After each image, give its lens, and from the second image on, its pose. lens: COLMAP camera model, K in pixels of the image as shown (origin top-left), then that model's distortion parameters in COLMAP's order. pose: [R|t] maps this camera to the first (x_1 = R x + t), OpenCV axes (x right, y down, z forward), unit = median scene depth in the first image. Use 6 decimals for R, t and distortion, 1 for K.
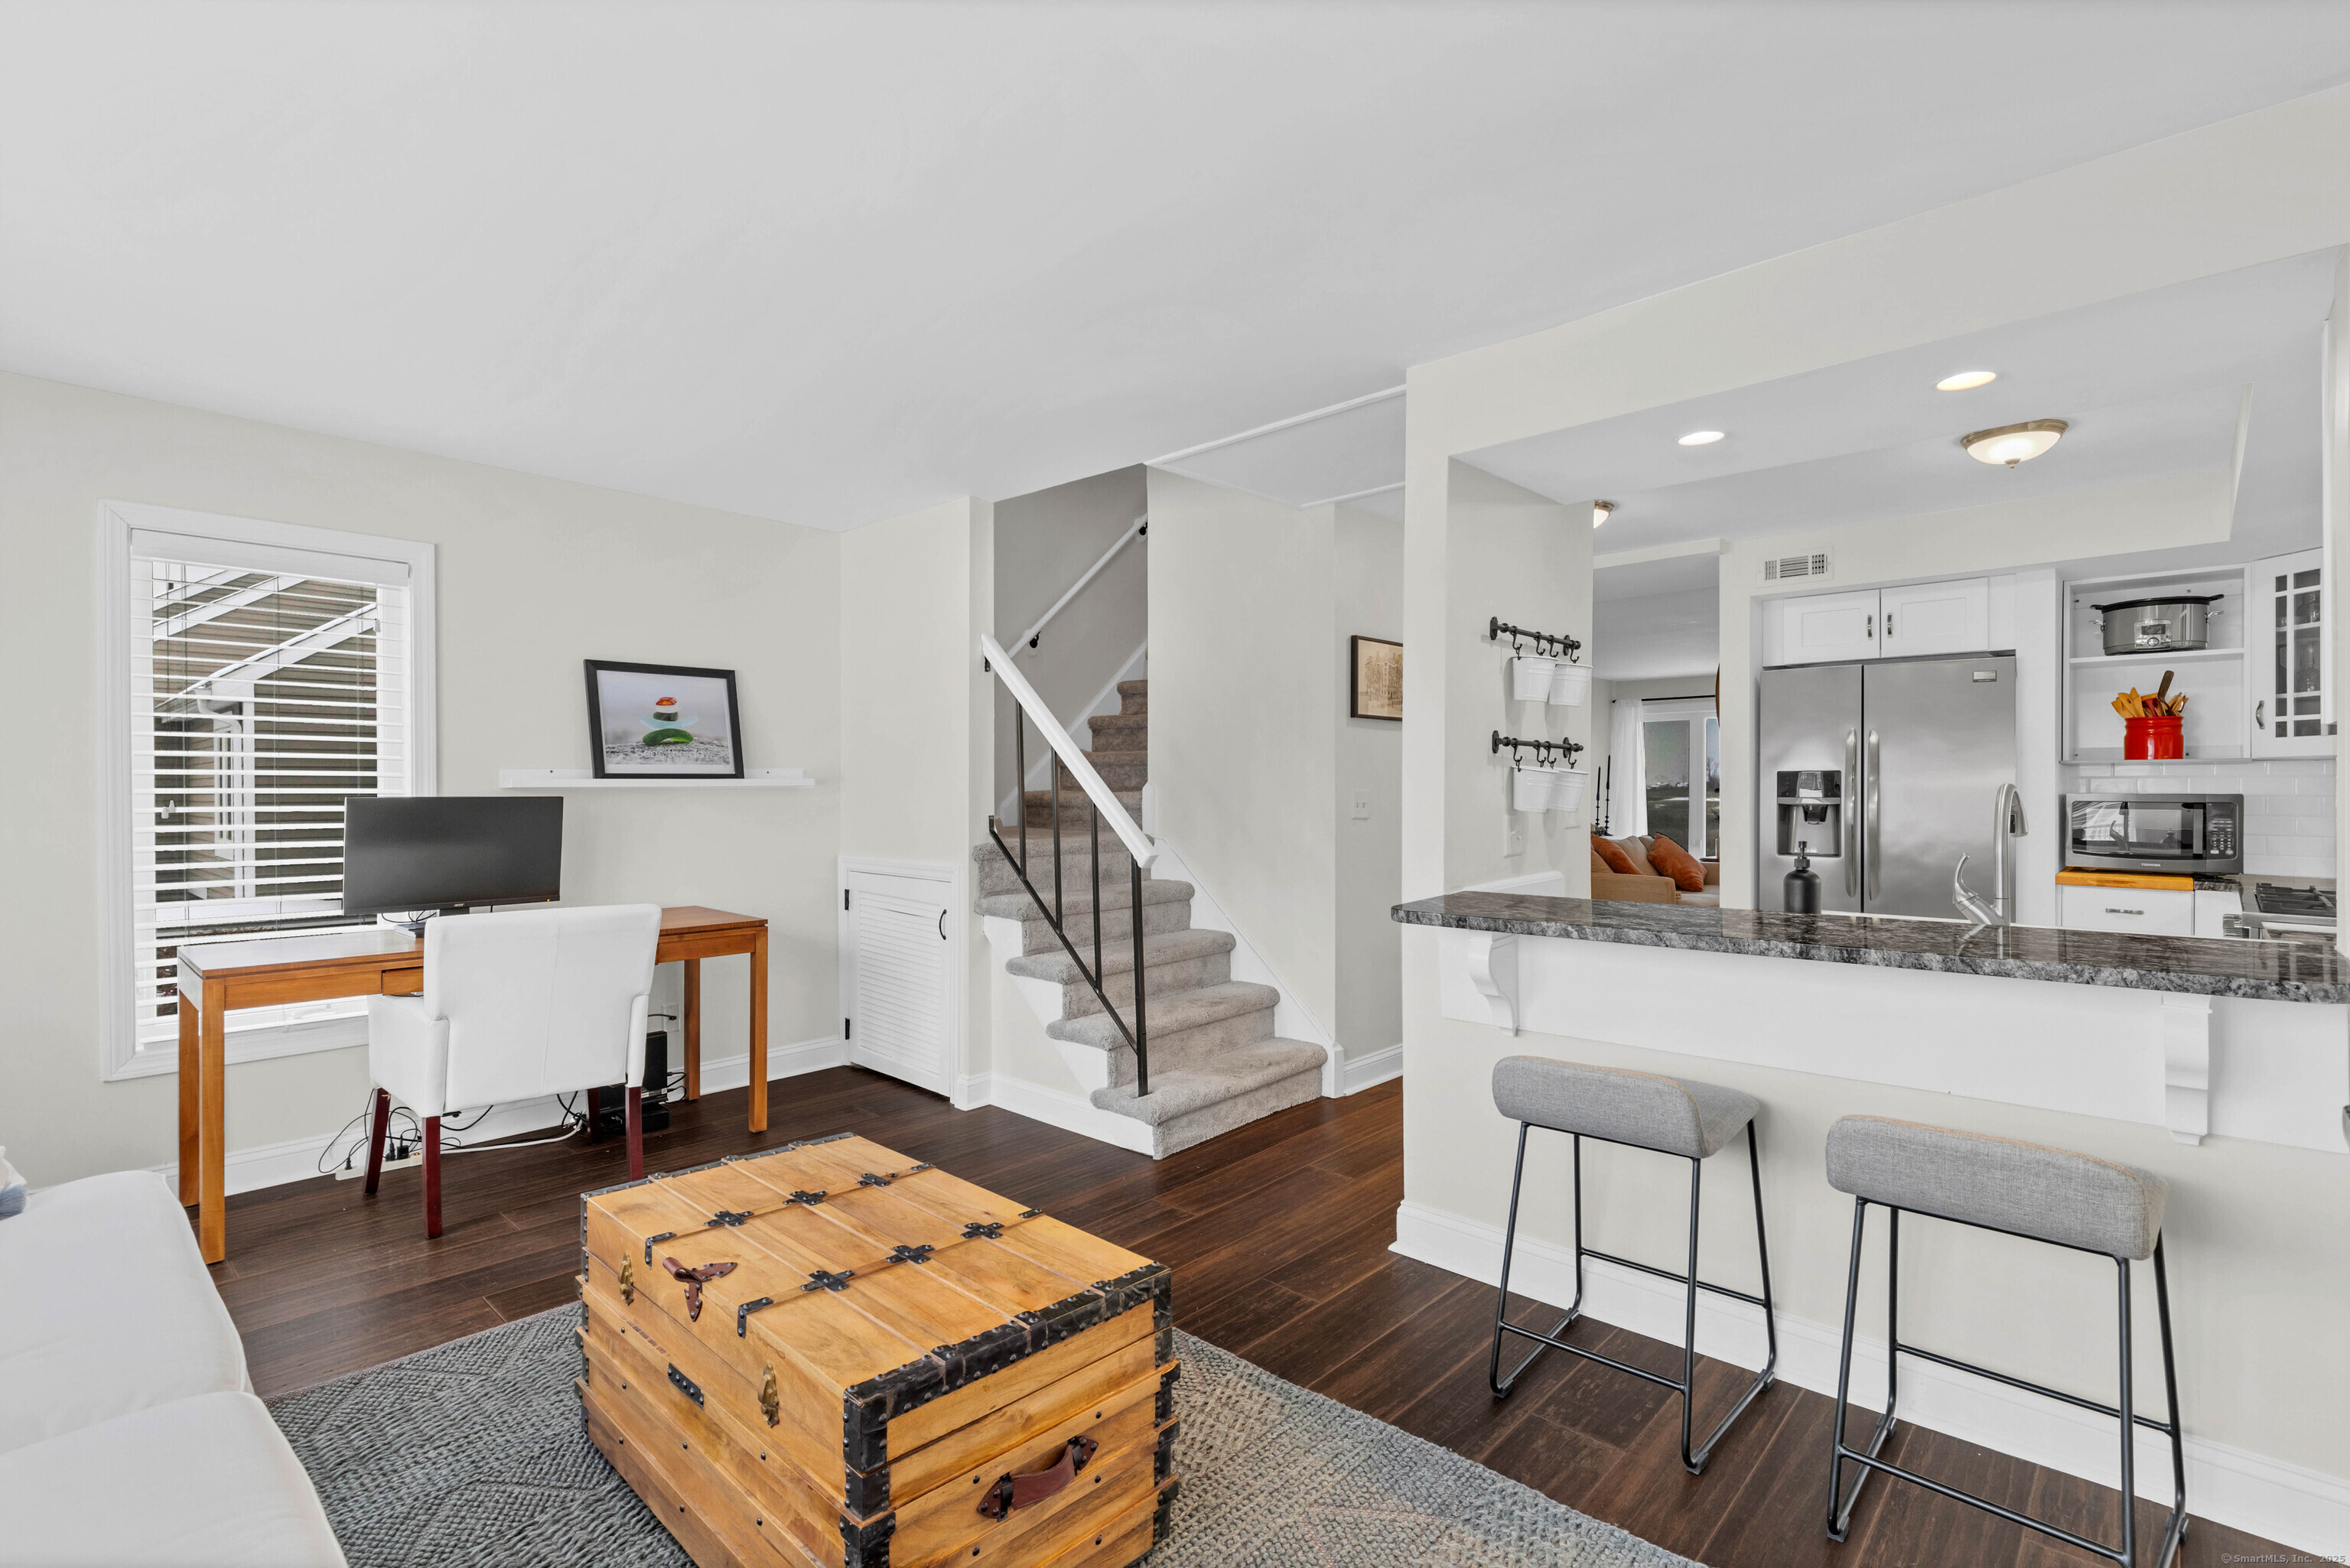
lens RADIAL K [[1081.3, 0, 1176.1], [0, 1081.3, 789.6], [0, 0, 1]] dist [0.014664, -0.003107]
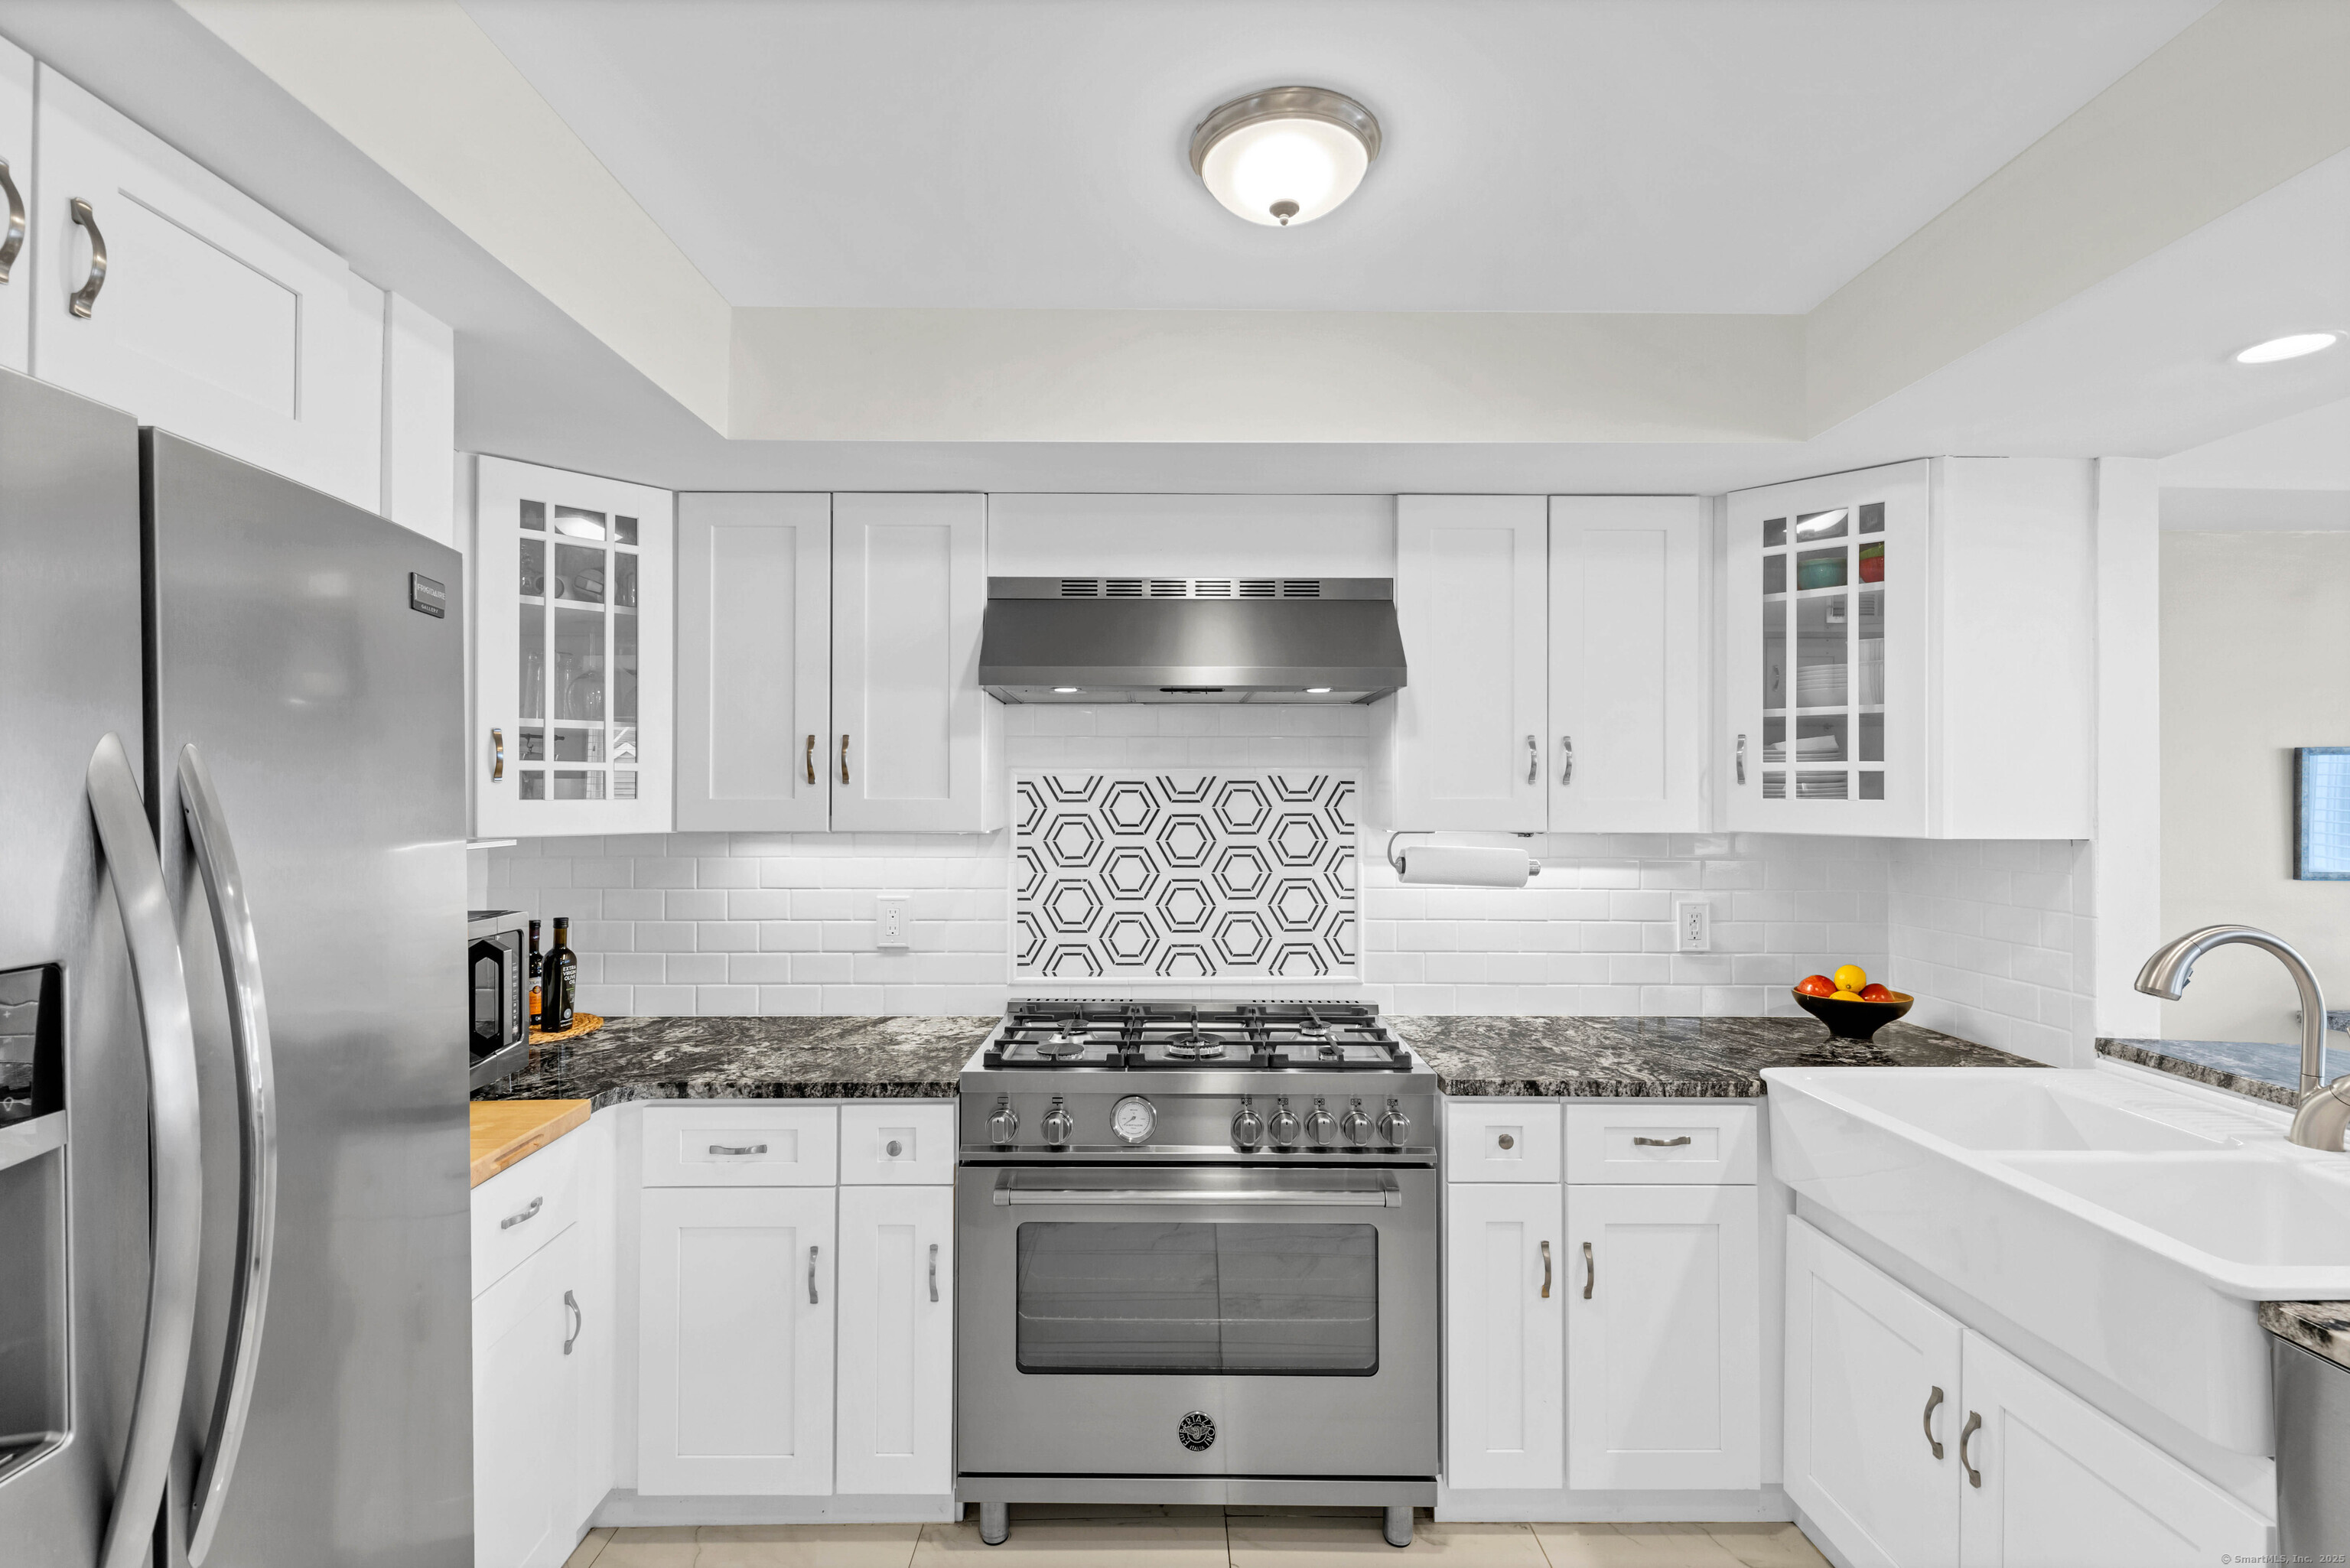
lens RADIAL K [[1081.3, 0, 1179.6], [0, 1081.3, 783.6], [0, 0, 1]] dist [0.014664, -0.003107]
pose [[-0.678085, 0.003078, 0.734977, 0.393542], [0.001872, 0.999995, -0.002460, -0.053251], [-0.734981, -0.000292, -0.678088, 1.114035]]
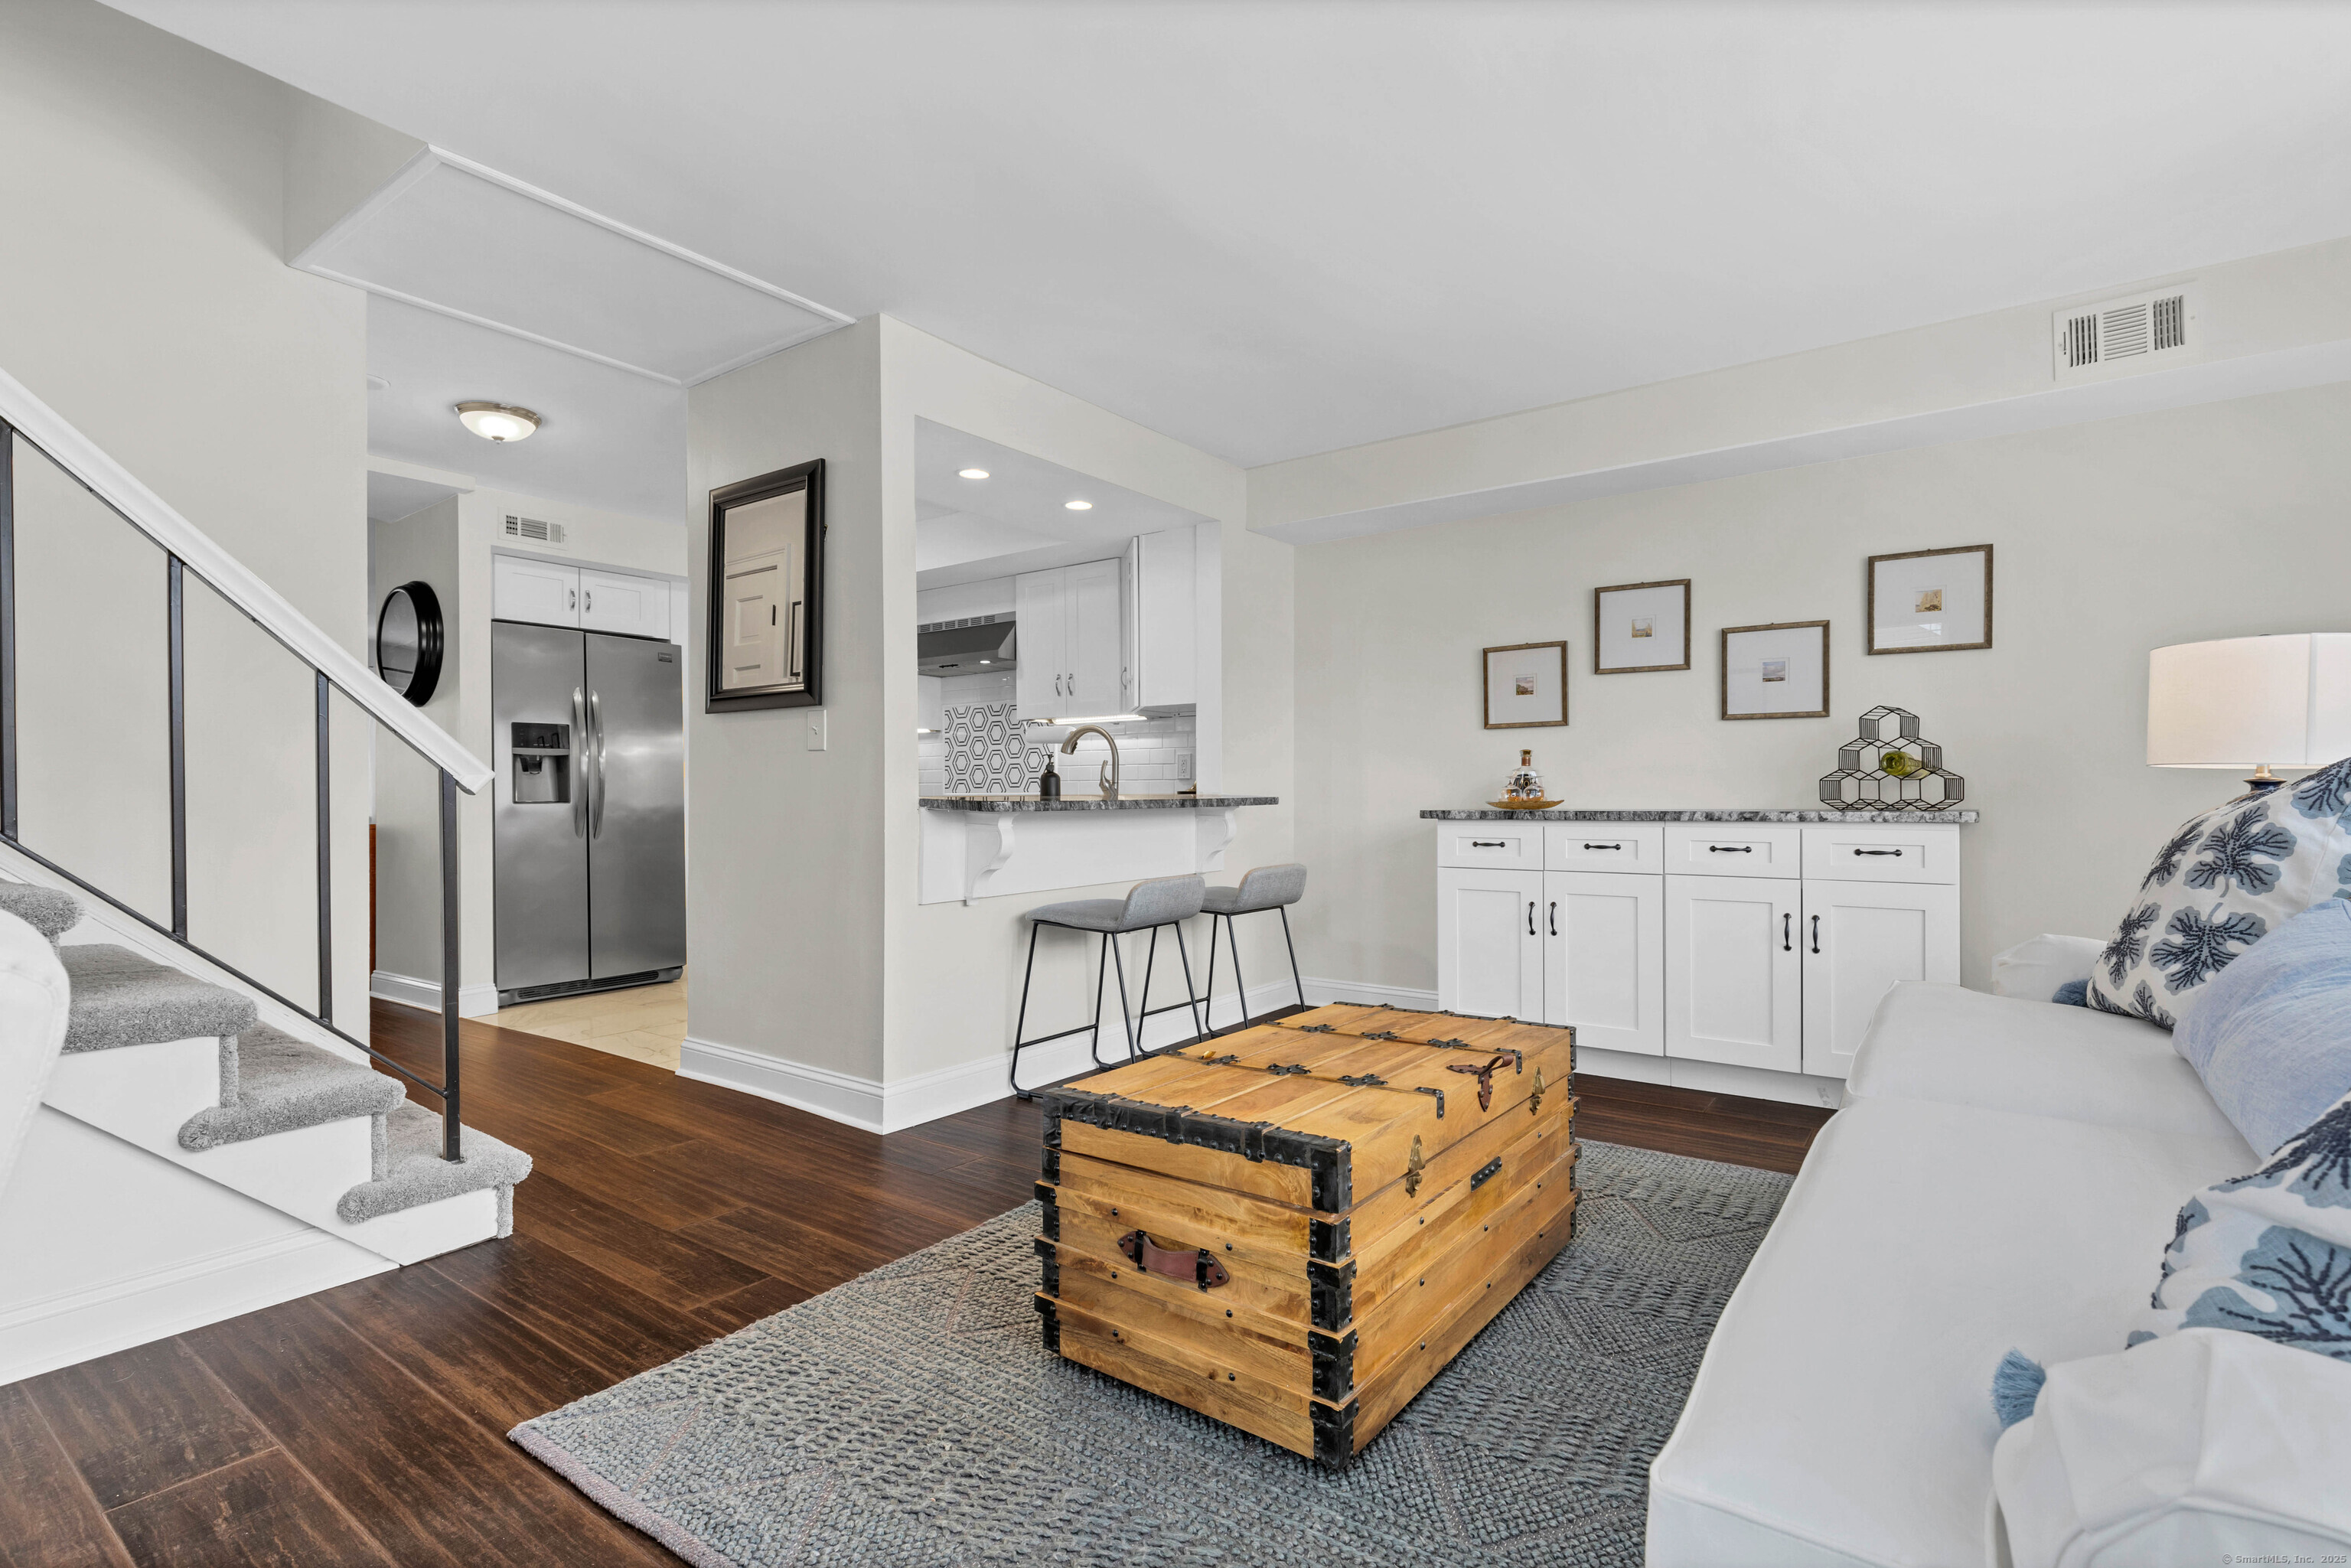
lens RADIAL K [[1081.8, 0, 1190.6], [0, 1081.8, 779.7], [0, 0, 1]] dist [0.014664, -0.003107]
pose [[-0.119255, 0.013102, 0.992777, -0.616089], [0.013036, 0.999847, -0.011630, 0.064279], [-0.992778, 0.011555, -0.119408, 0.579542]]
